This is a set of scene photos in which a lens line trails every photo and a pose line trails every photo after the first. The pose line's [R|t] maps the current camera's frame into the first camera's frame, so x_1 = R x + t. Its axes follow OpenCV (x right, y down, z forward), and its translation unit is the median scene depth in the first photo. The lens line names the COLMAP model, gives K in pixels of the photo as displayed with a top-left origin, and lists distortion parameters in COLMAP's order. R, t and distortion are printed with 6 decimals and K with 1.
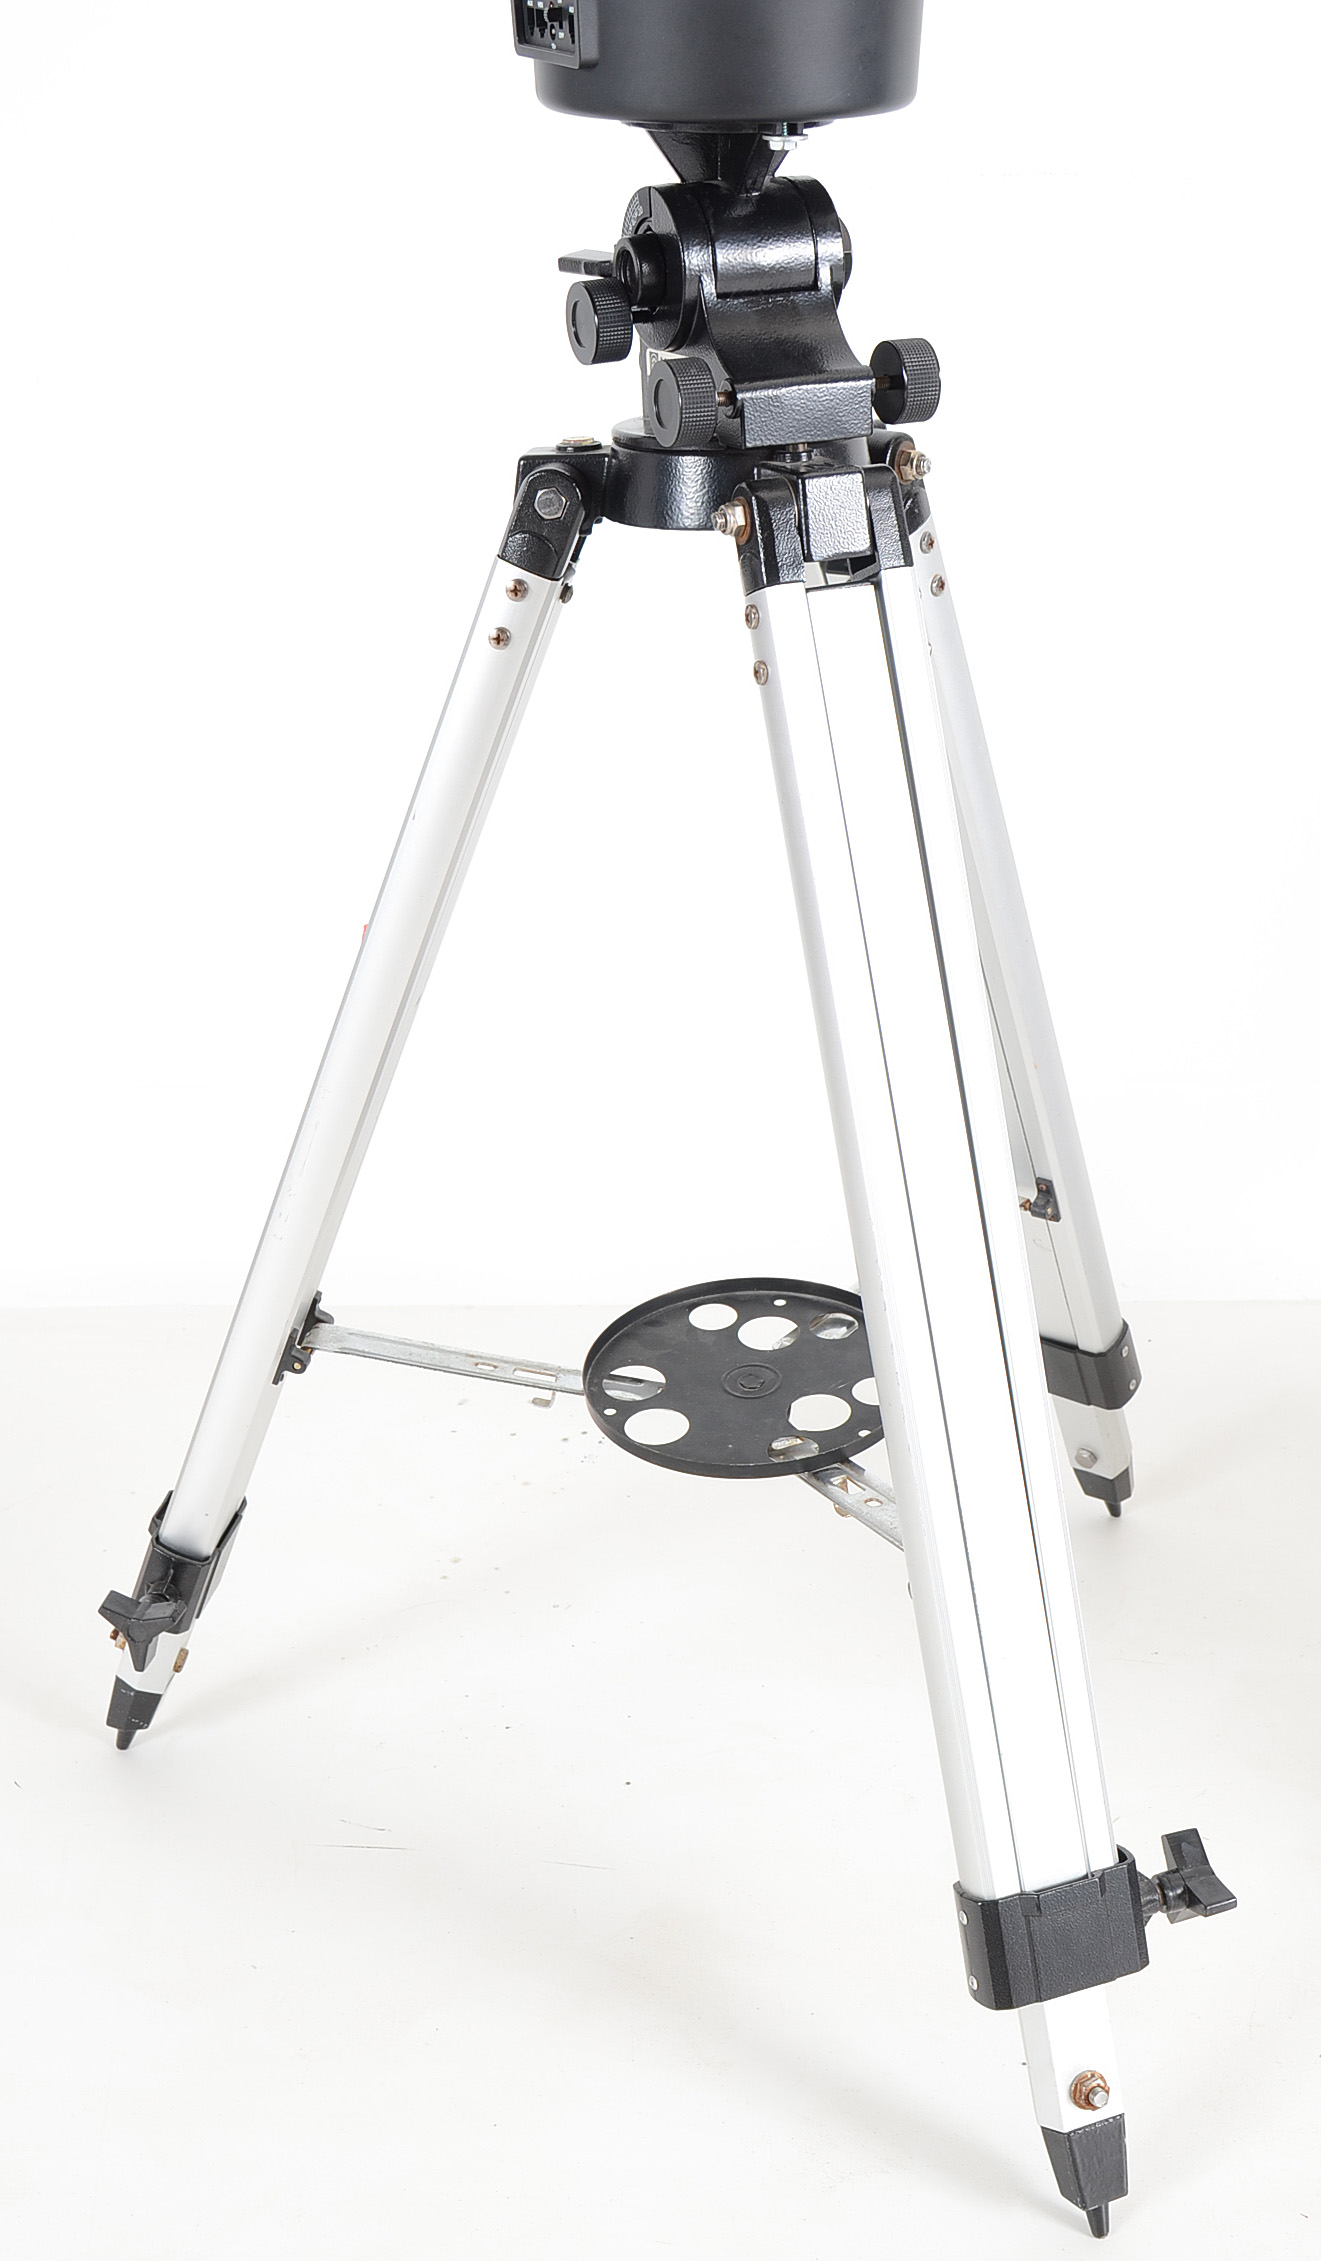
lens RADIAL K [[2495.4, 0, 660.5], [0, 2495.4, 1130.5], [0, 0, 1]] dist [-0.119174, -0.001802]
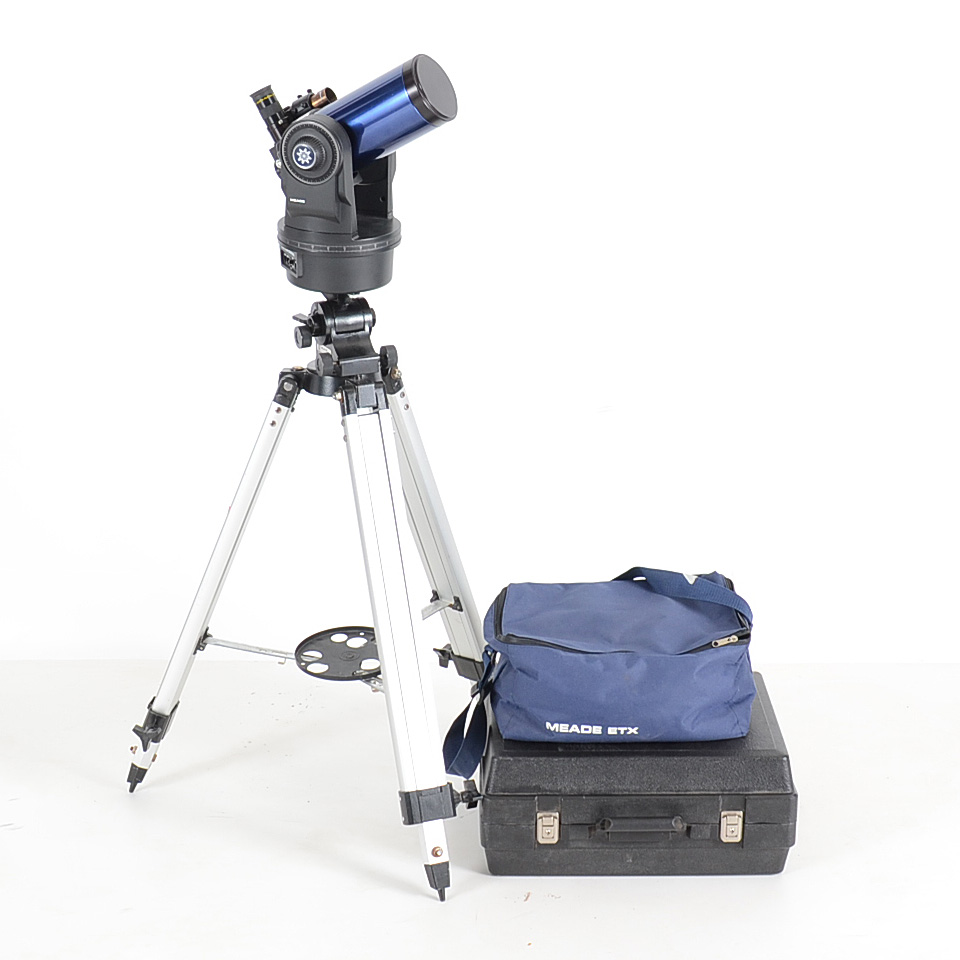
lens RADIAL K [[1382.9, 0, 480.0], [0, 1382.9, 480.0], [0, 0, 1]] dist [-0.121664, 0.002815]
pose [[0.996322, 0.019781, 0.083368, 0.065280], [-0.011170, 0.994668, -0.102521, 0.073707], [-0.084951, 0.101213, 0.991231, -0.934012]]
